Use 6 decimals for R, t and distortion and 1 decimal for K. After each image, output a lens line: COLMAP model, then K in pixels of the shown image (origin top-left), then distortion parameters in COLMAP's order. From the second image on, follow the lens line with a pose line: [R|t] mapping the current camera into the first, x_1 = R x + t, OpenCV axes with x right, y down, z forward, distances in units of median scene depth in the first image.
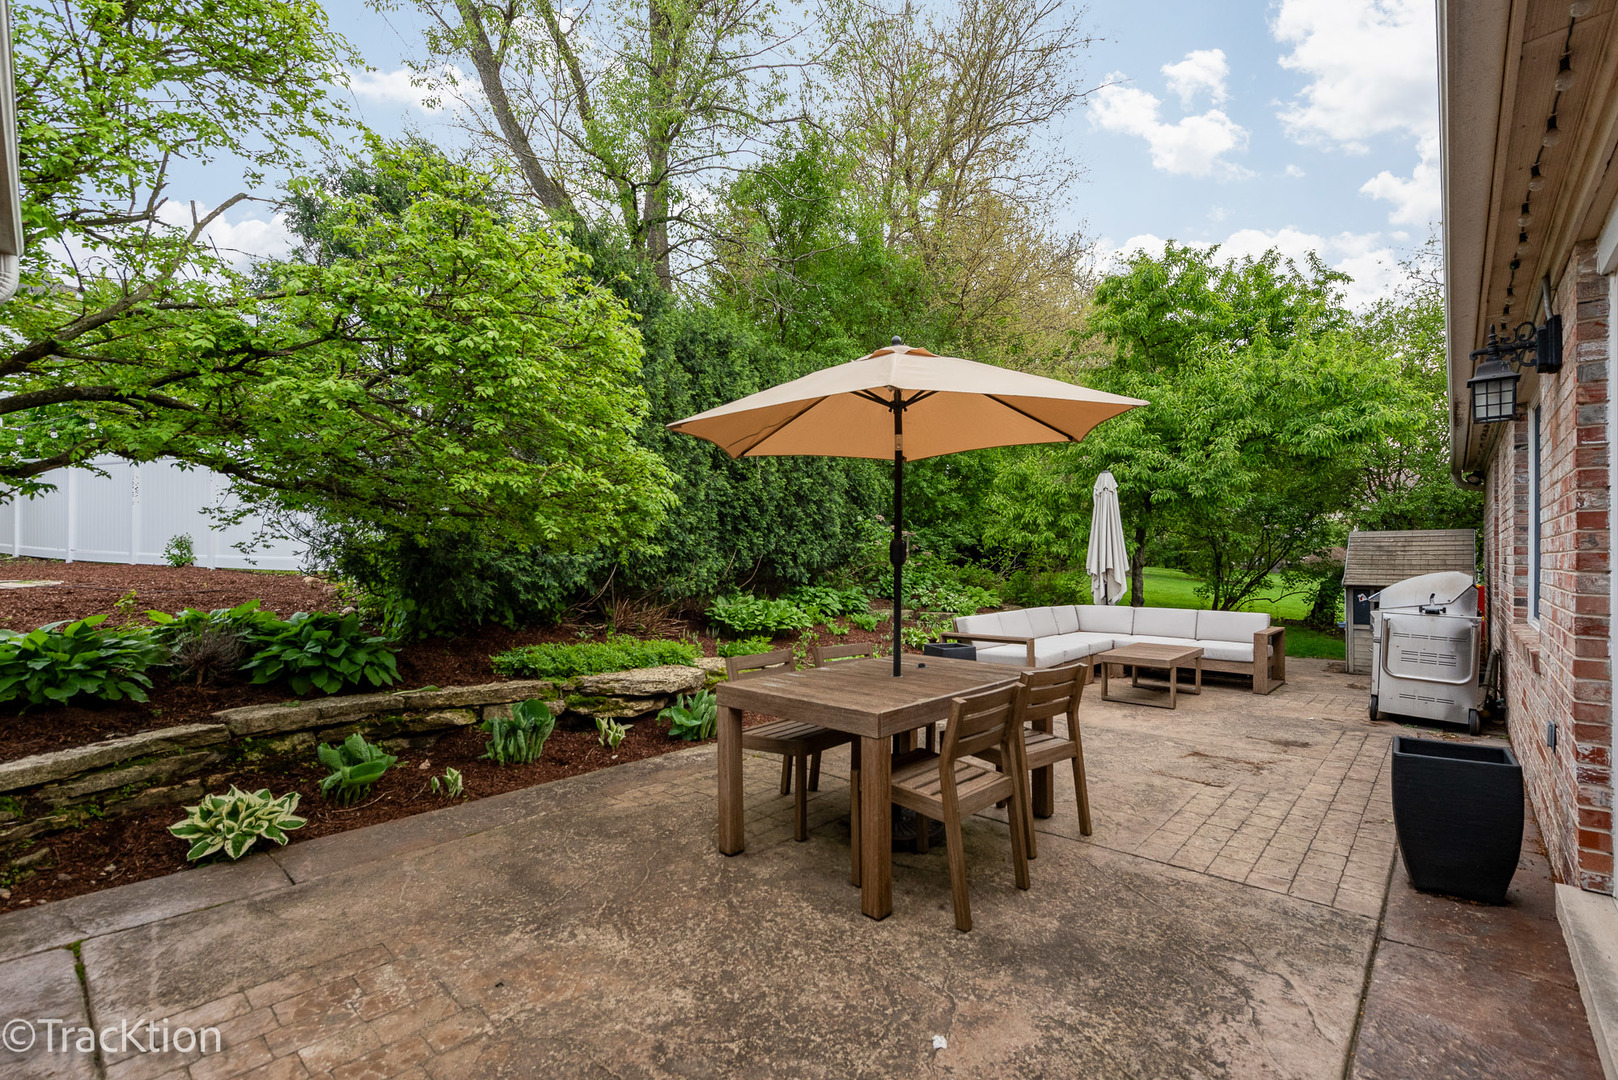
lens RADIAL K [[719.2, 0, 822.8], [0, 719.2, 568.6], [0, 0, 1]] dist [0.018468, -0.002813]
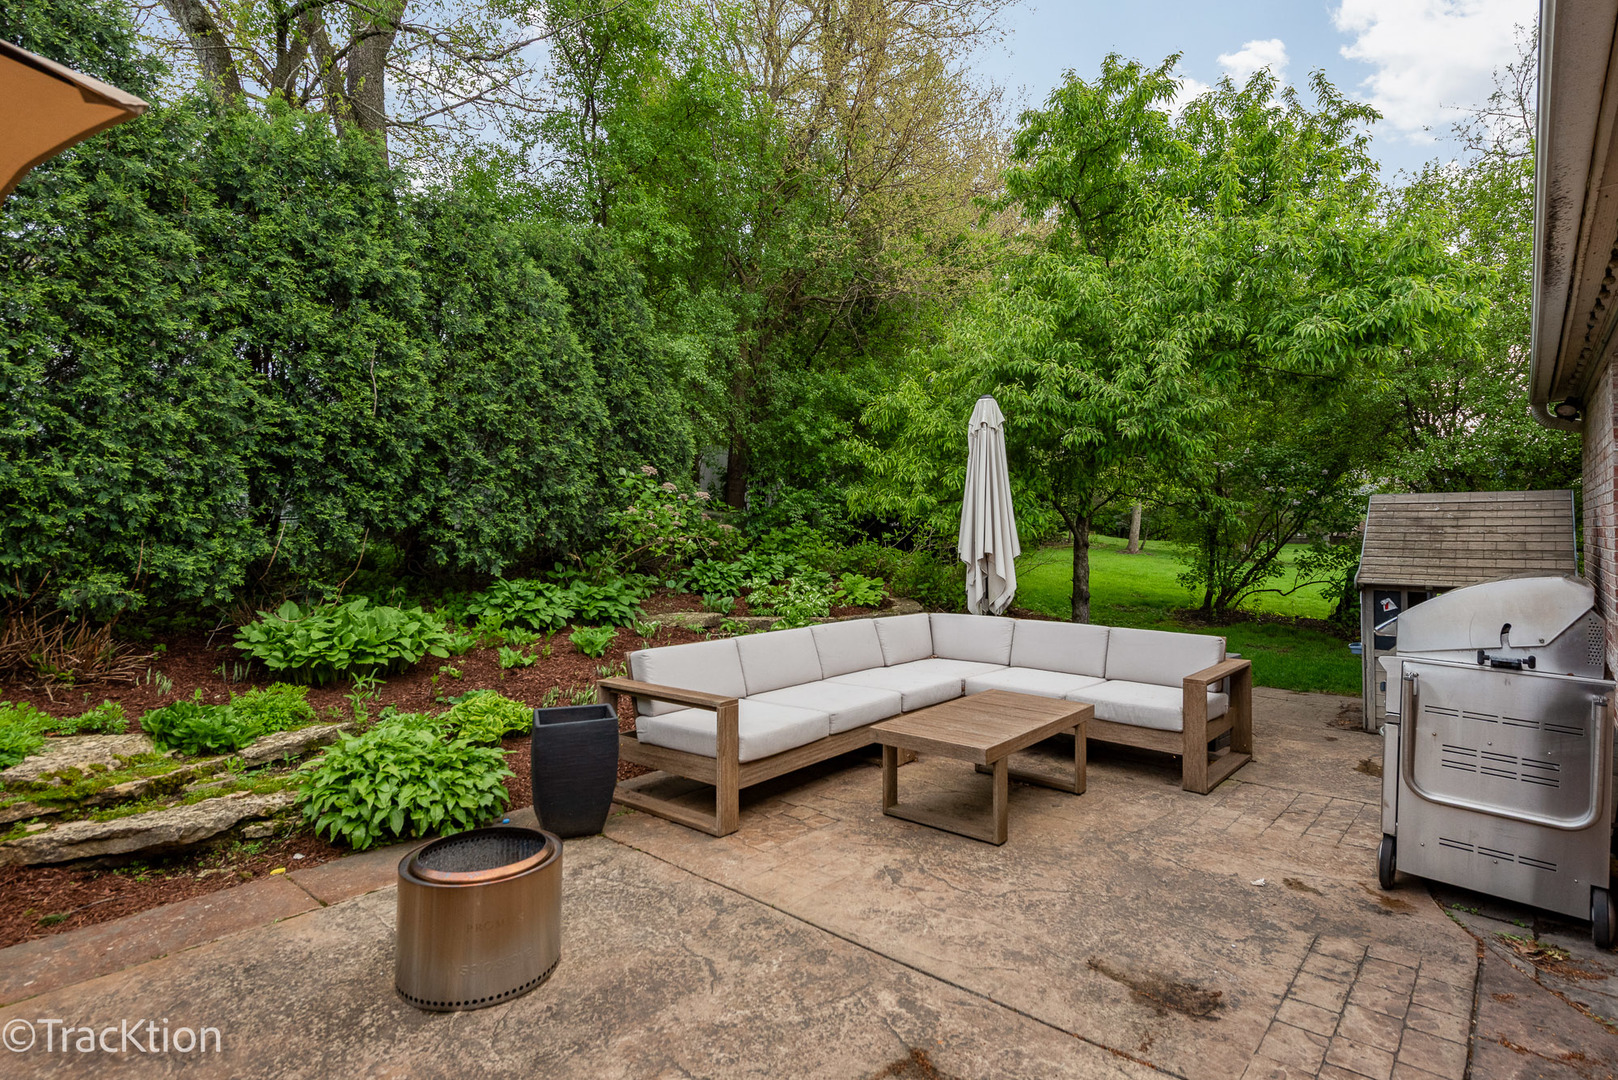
lens RADIAL K [[850.0, 0, 814.6], [0, 850.0, 527.3], [0, 0, 1]] dist [0.018230, -0.002750]
pose [[0.999730, 0.002641, 0.023088, 0.227471], [-0.002281, 0.999875, -0.015617, -0.010211], [-0.023126, 0.015560, 0.999611, 0.273134]]
